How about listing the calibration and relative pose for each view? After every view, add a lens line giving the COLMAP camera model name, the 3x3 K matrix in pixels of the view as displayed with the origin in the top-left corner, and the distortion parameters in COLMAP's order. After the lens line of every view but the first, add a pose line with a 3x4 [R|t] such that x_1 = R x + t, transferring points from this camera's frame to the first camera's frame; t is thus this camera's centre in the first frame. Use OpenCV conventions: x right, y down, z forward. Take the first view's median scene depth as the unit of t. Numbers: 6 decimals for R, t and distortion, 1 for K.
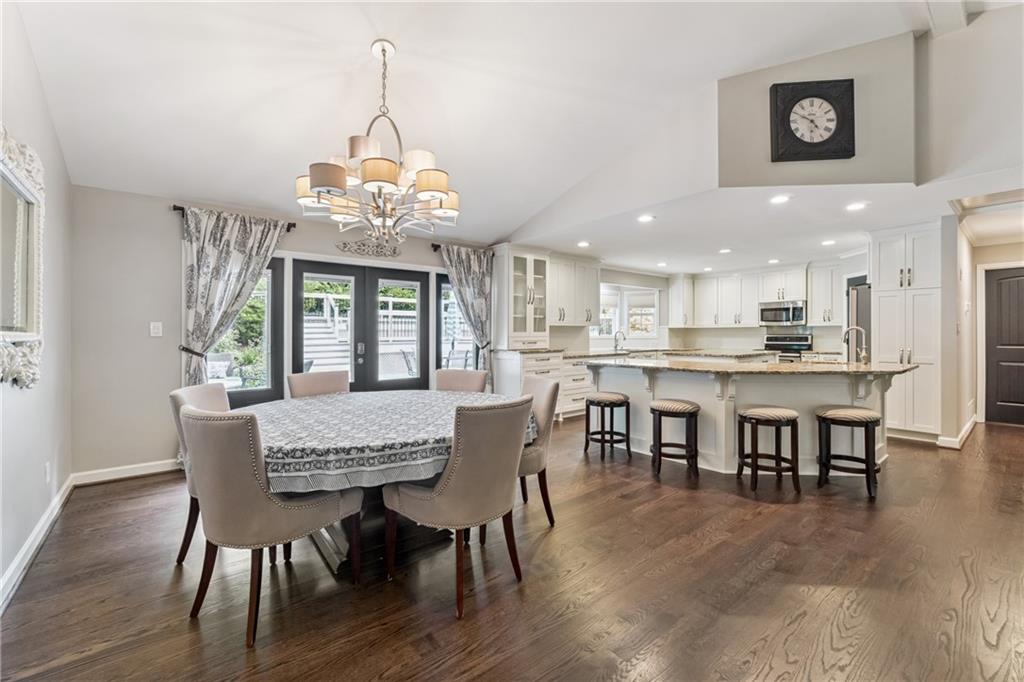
lens RADIAL K [[427.7, 0, 513.3], [0, 427.7, 333.4], [0, 0, 1]] dist [-0.008140, -0.000173]
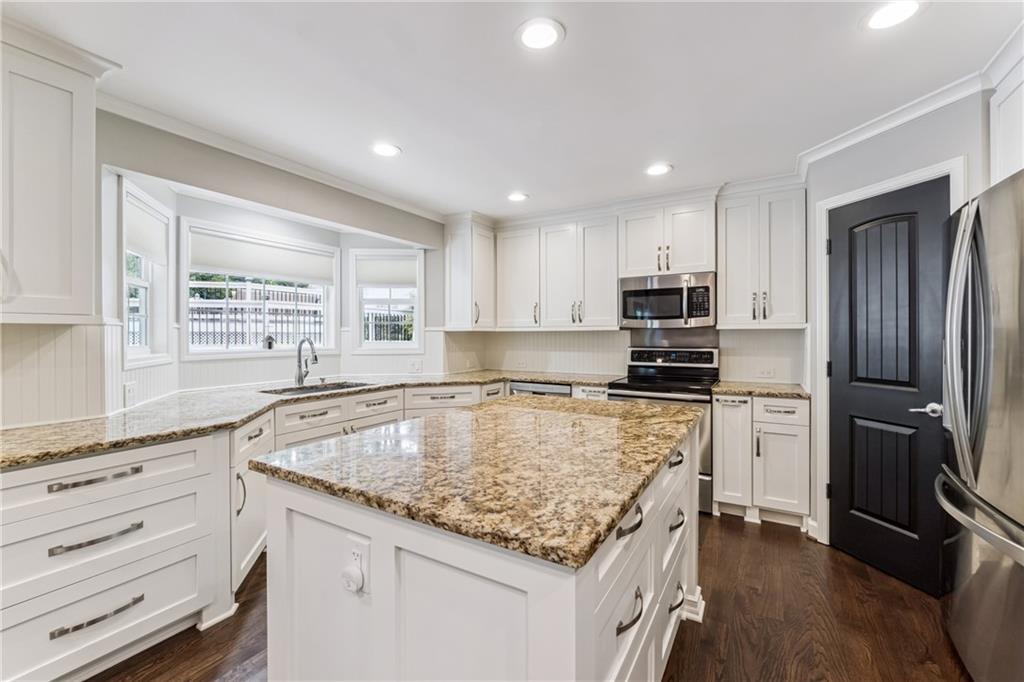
lens RADIAL K [[427.7, 0, 513.3], [0, 427.7, 333.4], [0, 0, 1]] dist [-0.008140, -0.000173]
pose [[0.939548, 0.003106, 0.342404, 0.313098], [-0.002180, 0.999993, -0.003091, -0.010193], [-0.342412, 0.002158, 0.939548, 0.610084]]
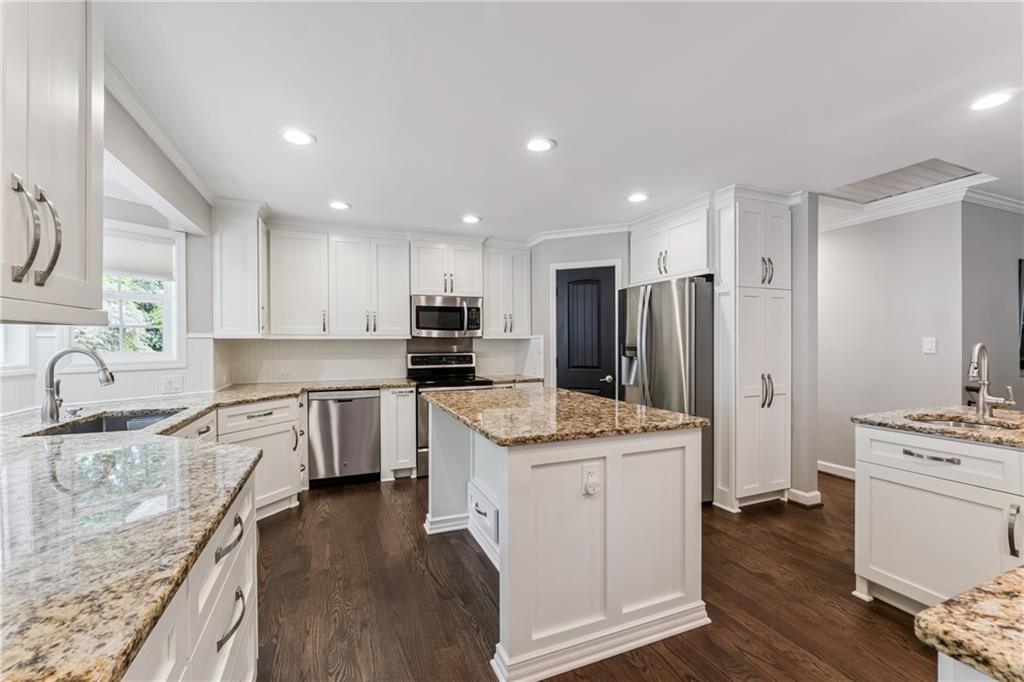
lens RADIAL K [[433.3, 0, 512.0], [0, 433.3, 341.0], [0, 0, 1]] dist [-0.010464, -0.000023]
pose [[0.289936, 0.006301, 0.957025, 0.085230], [0.000682, 0.999977, -0.006791, -0.008732], [-0.957046, 0.002621, 0.289925, 0.725784]]
